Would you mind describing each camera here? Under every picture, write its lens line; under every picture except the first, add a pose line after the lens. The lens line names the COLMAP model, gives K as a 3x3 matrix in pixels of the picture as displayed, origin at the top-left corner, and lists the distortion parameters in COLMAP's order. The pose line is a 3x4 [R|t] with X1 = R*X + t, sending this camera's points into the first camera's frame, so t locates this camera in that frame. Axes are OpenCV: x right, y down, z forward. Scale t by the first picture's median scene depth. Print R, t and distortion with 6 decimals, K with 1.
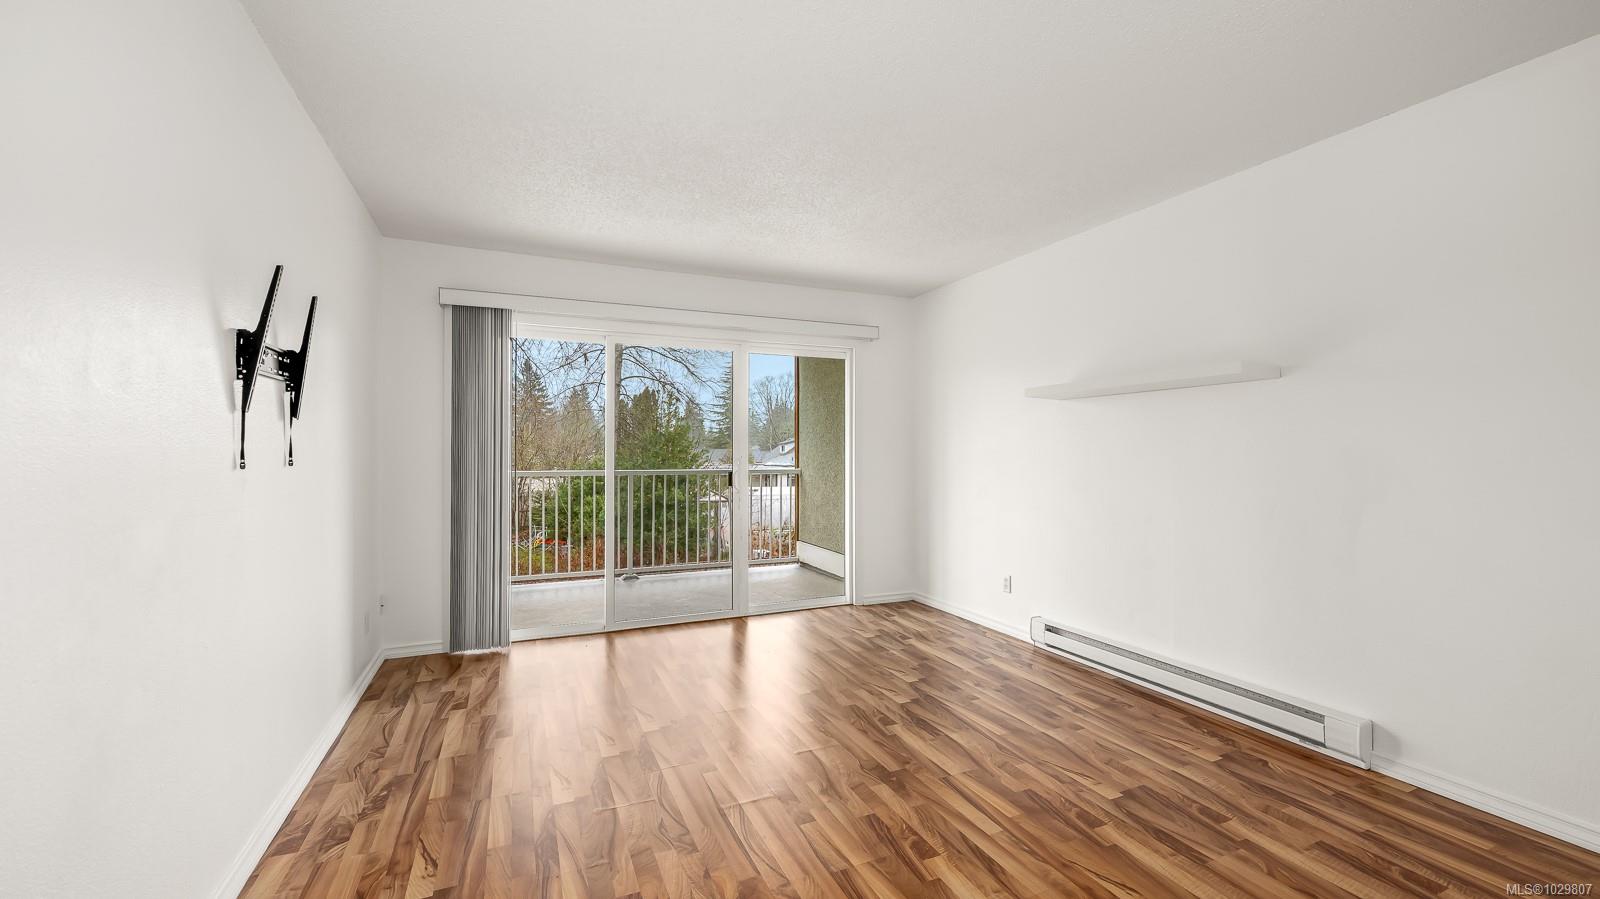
lens RADIAL K [[640.8, 0, 800.8], [0, 640.8, 450.2], [0, 0, 1]] dist [-0.001923, -0.000383]
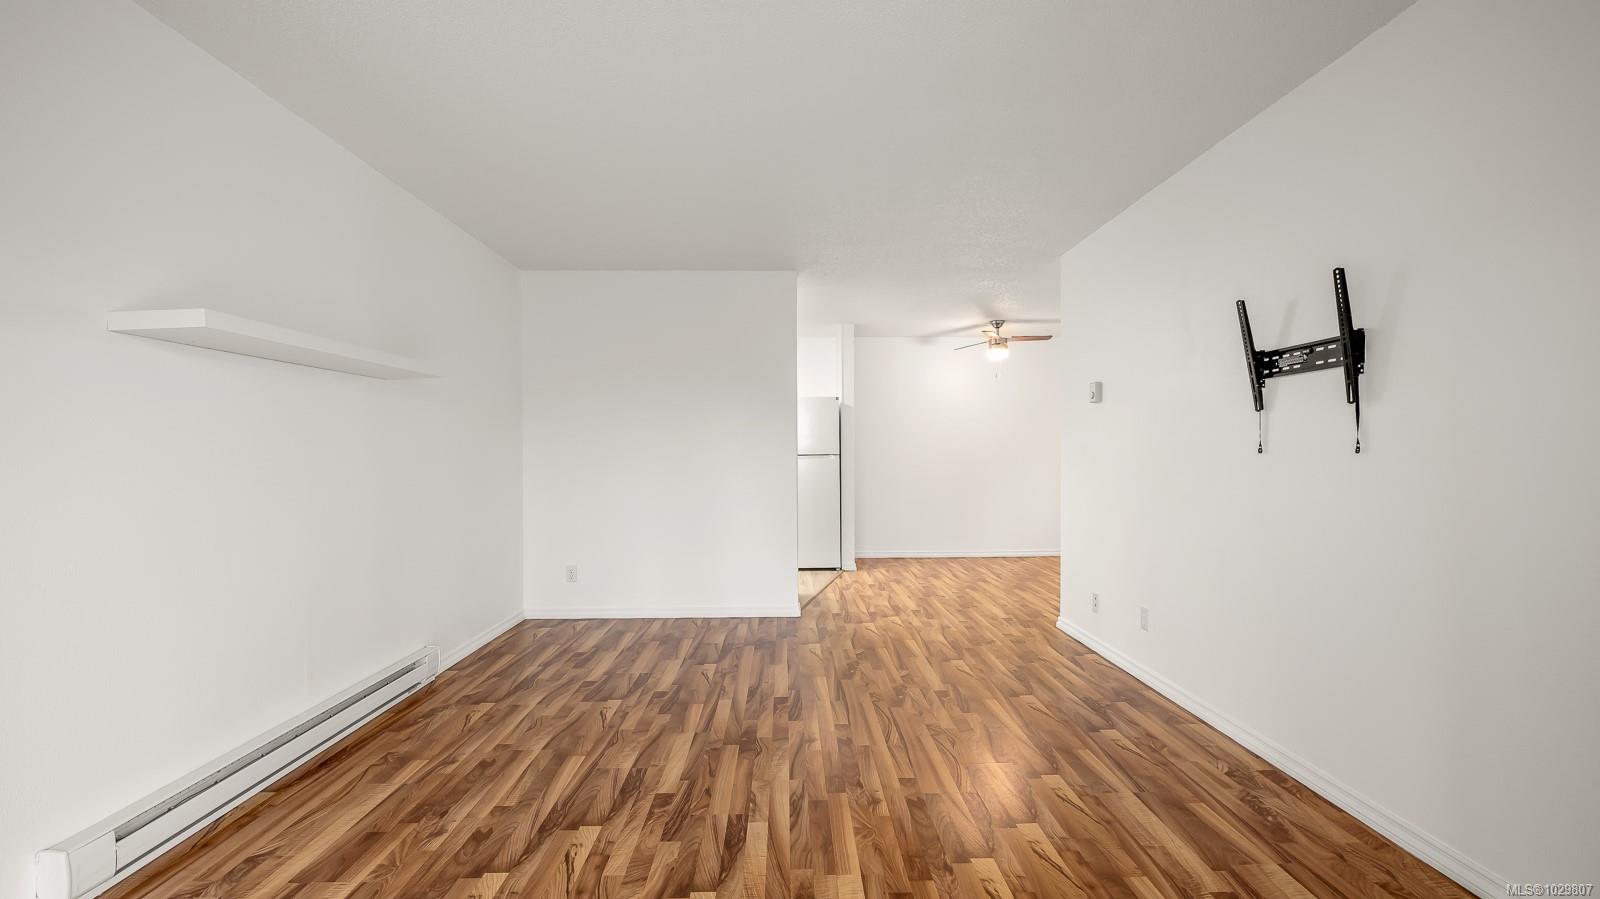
lens RADIAL K [[640.8, 0, 806.3], [0, 640.8, 452.6], [0, 0, 1]] dist [-0.001923, -0.000383]
pose [[-0.926166, 0.005557, 0.377076, -0.366993], [0.005007, 0.999984, -0.002438, 0.021544], [-0.377084, -0.000370, -0.926179, 1.949157]]
